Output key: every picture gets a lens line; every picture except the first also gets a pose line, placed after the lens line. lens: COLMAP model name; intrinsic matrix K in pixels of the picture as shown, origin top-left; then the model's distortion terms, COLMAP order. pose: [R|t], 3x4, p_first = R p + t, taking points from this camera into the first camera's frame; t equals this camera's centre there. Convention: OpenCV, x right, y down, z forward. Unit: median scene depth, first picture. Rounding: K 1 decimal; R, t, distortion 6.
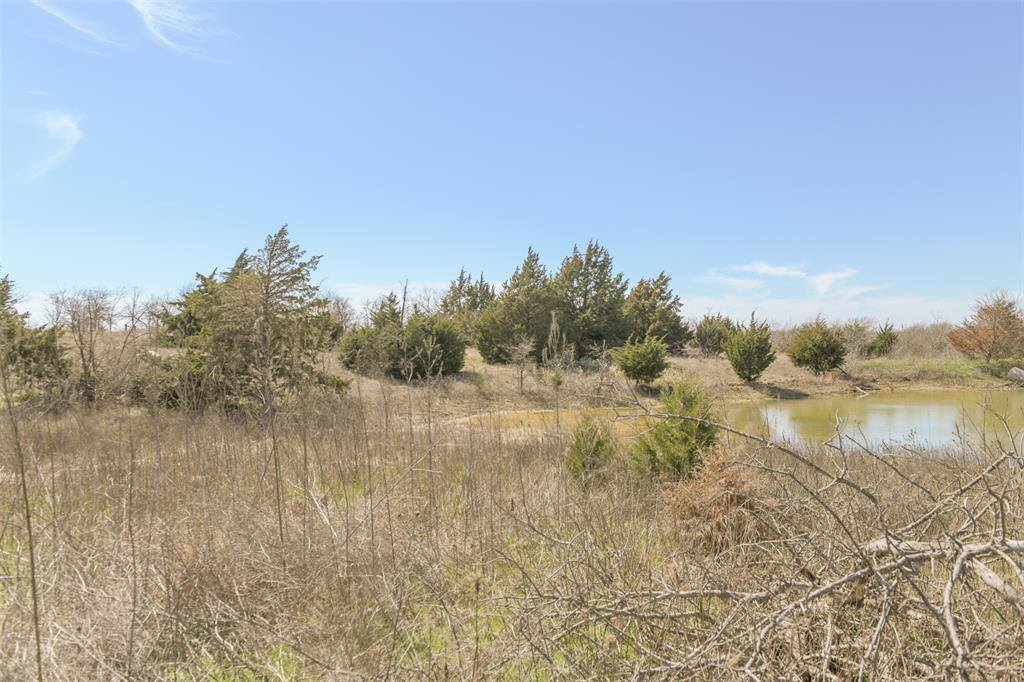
lens RADIAL K [[721.1, 0, 512.0], [0, 721.1, 341.0], [0, 0, 1]] dist [-0.000745, 0.000316]
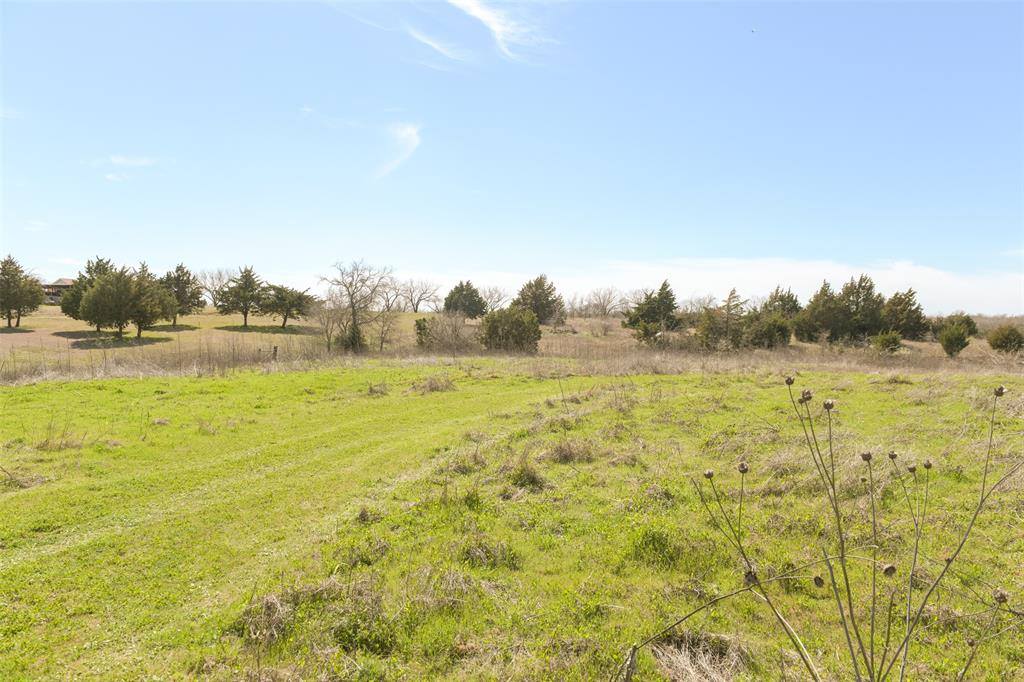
lens RADIAL K [[721.1, 0, 512.0], [0, 721.1, 341.0], [0, 0, 1]] dist [-0.000745, 0.000316]
pose [[0.941626, 0.030336, -0.335292, -0.102248], [-0.018692, 0.999107, 0.037901, -0.026617], [0.336143, -0.029421, 0.941351, -0.971138]]
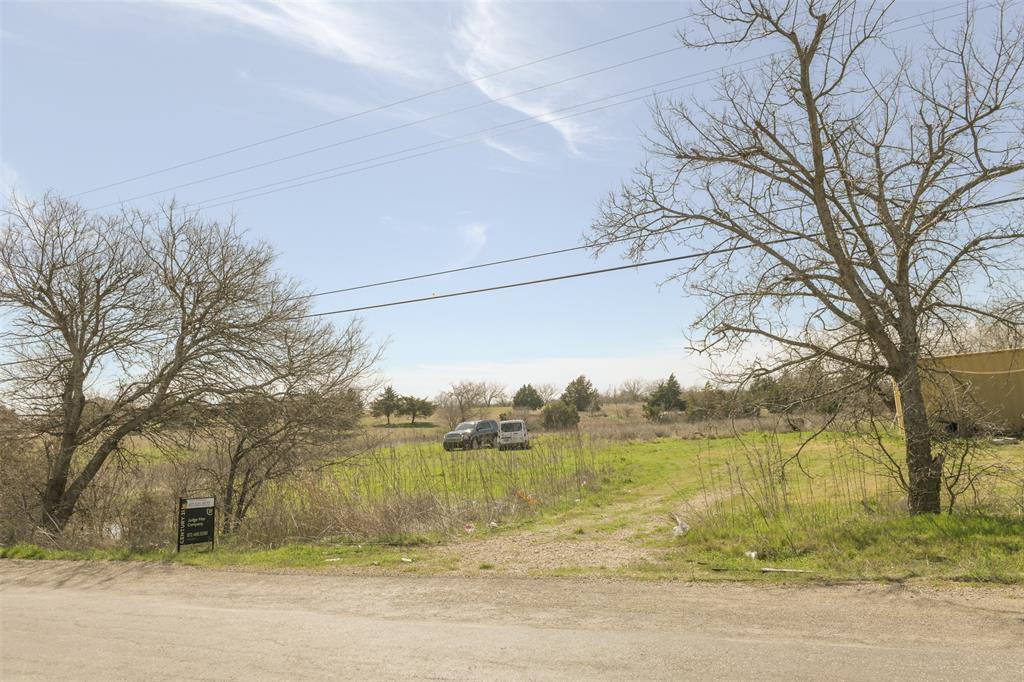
lens RADIAL K [[721.1, 0, 512.0], [0, 721.1, 341.0], [0, 0, 1]] dist [-0.000745, 0.000316]
pose [[0.913576, -0.070241, -0.400556, 0.157418], [0.040771, 0.995828, -0.081638, -0.049188], [0.404619, 0.058252, 0.912628, -1.652389]]
